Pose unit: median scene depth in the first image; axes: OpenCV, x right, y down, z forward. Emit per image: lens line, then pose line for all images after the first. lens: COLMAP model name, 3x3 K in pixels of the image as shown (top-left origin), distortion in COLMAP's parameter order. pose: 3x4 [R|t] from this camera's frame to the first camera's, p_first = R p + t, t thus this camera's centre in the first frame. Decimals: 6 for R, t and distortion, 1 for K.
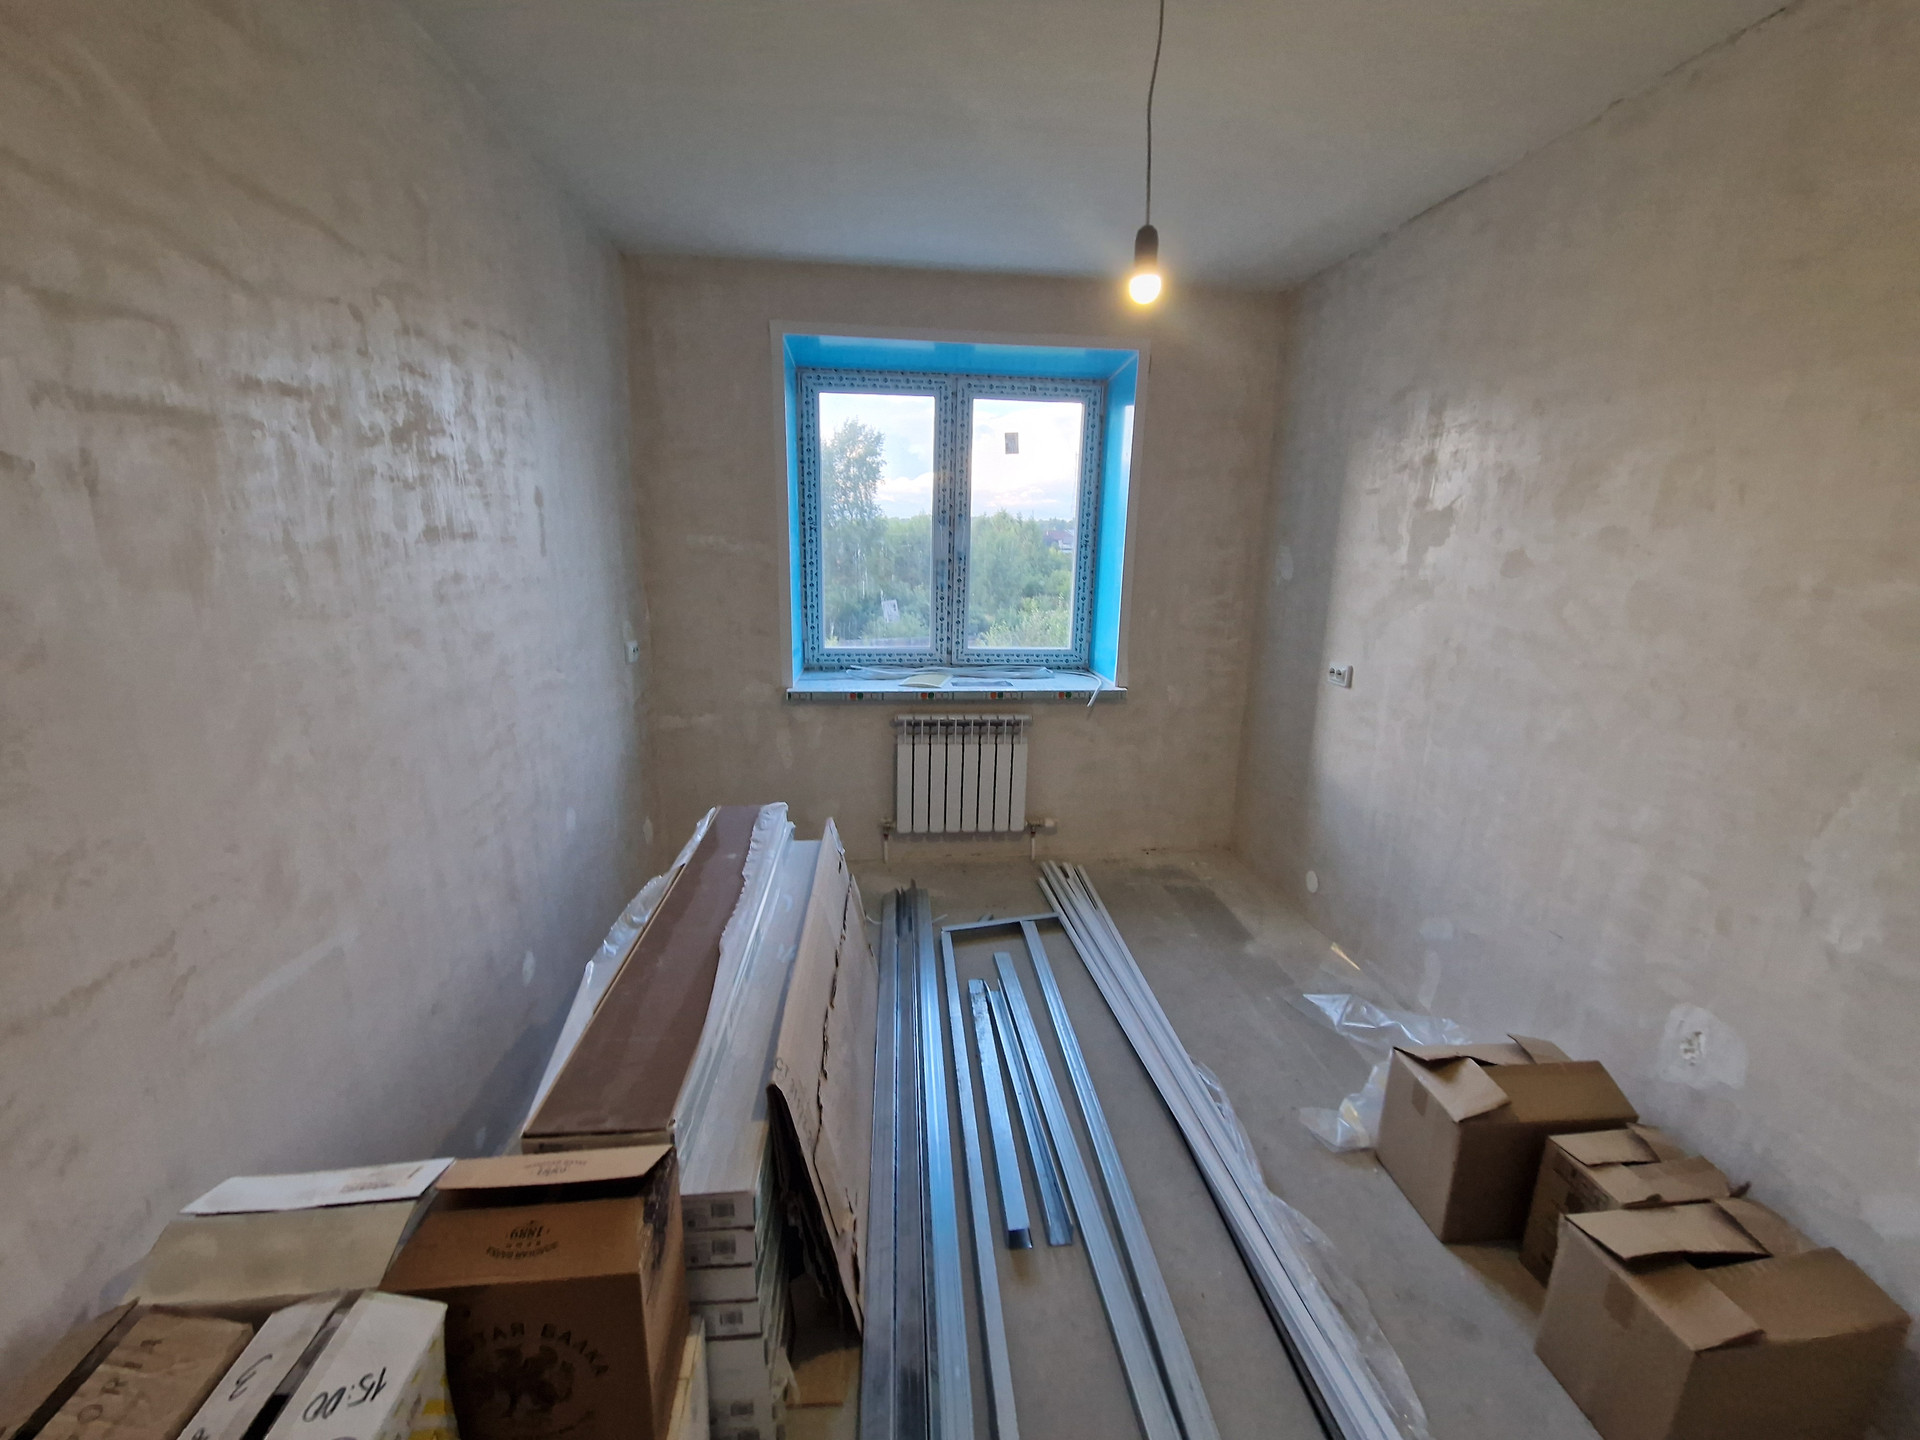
lens RADIAL K [[785.6, 0, 958.8], [0, 785.6, 722.6], [0, 0, 1]] dist [0.012994, -0.008383]
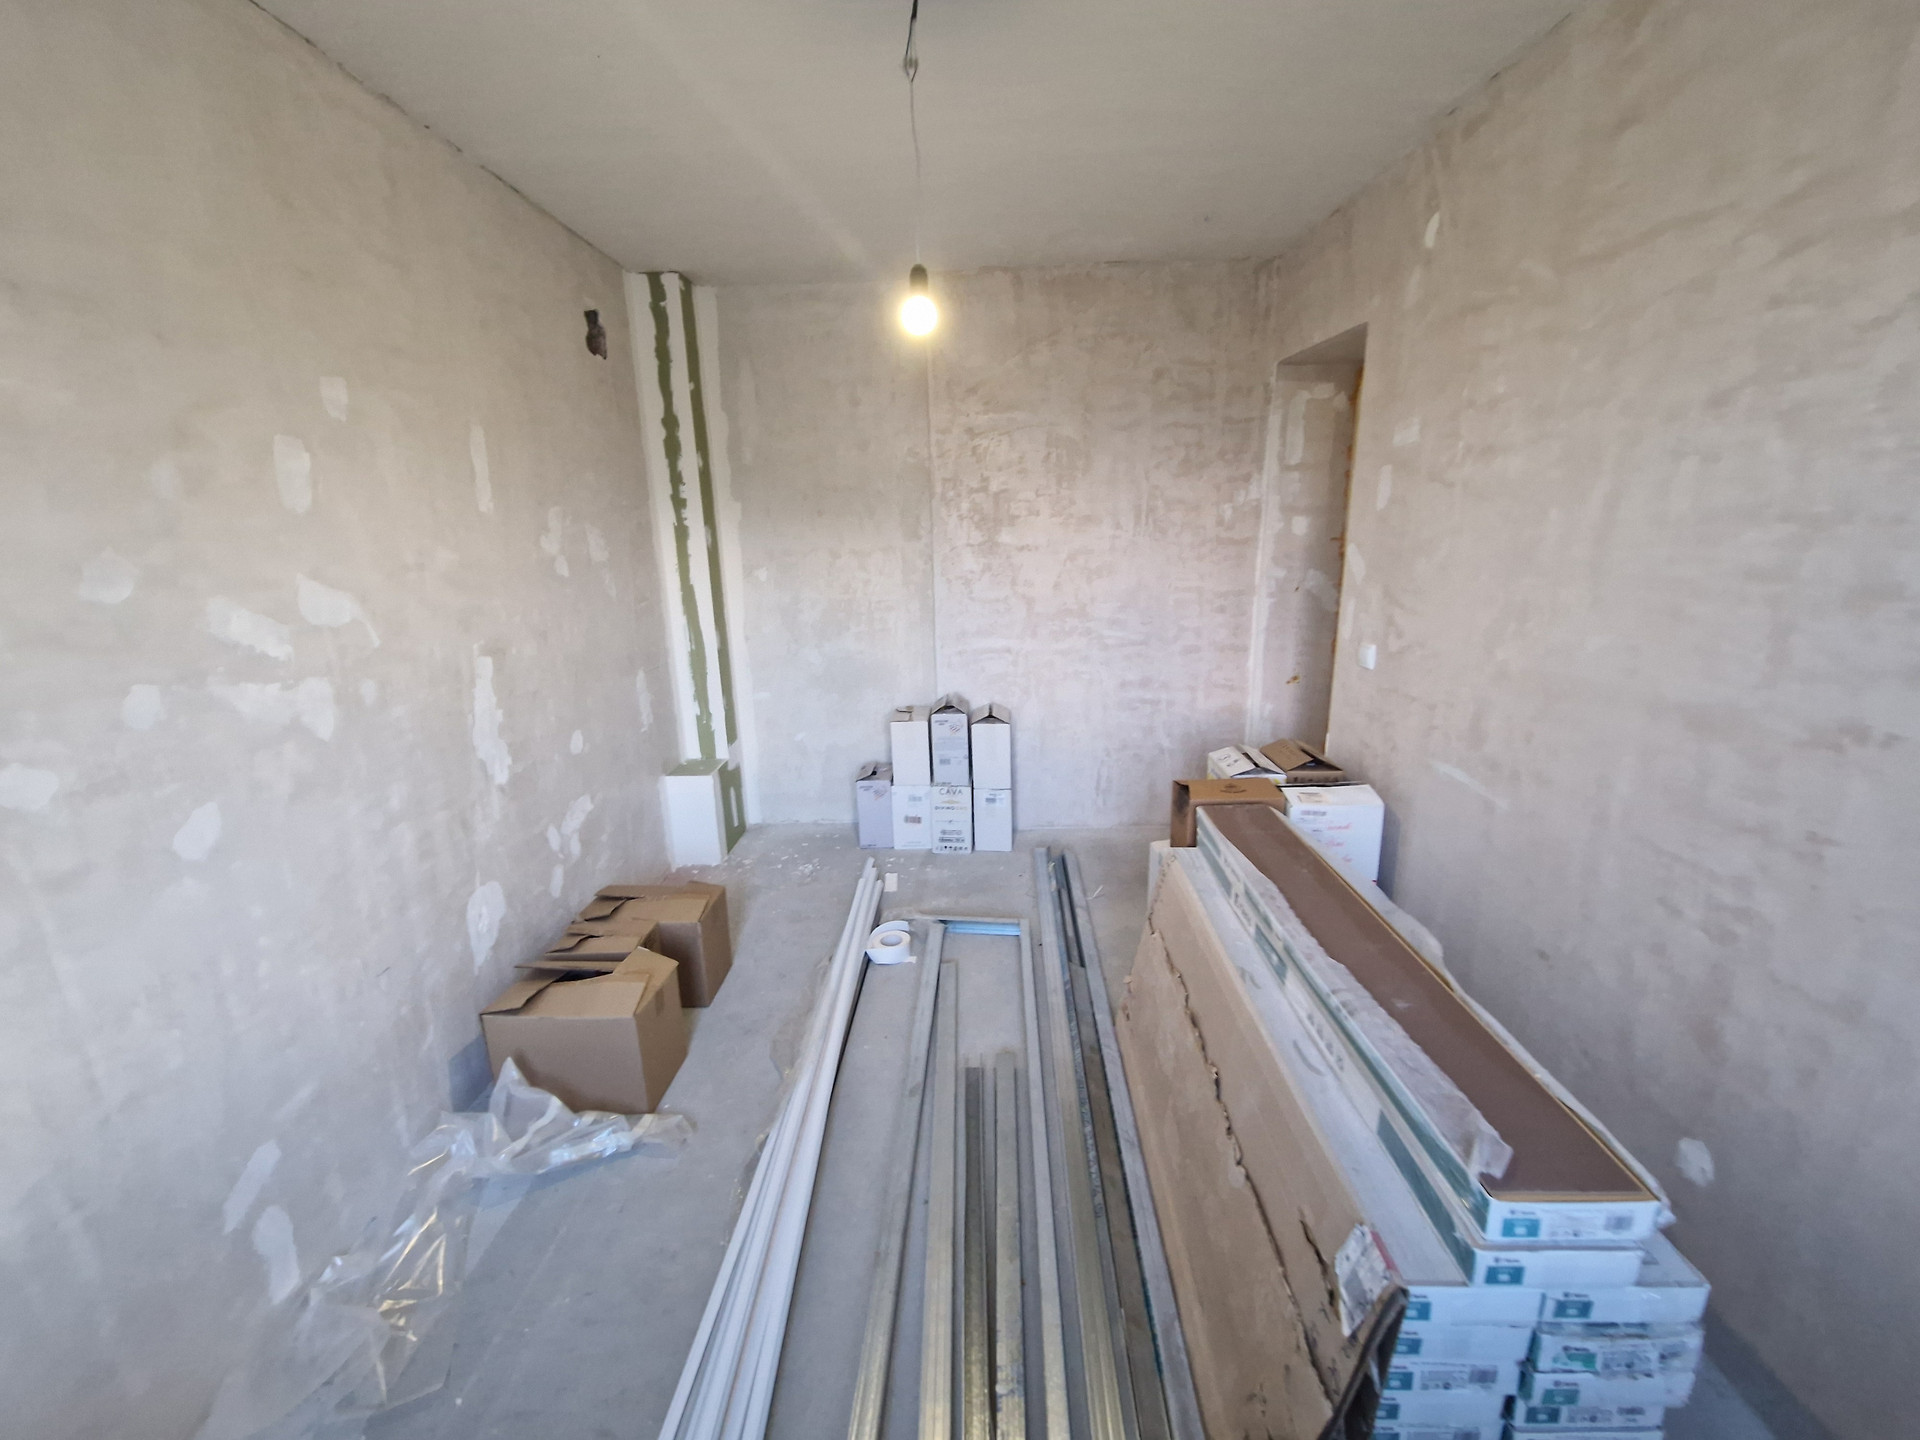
lens RADIAL K [[785.6, 0, 958.8], [0, 785.6, 722.6], [0, 0, 1]] dist [0.012994, -0.008383]
pose [[-0.992254, -0.024998, 0.121687, 0.009566], [0.035419, 0.881963, 0.469986, -0.488786], [-0.119072, 0.470655, -0.874246, 2.029646]]
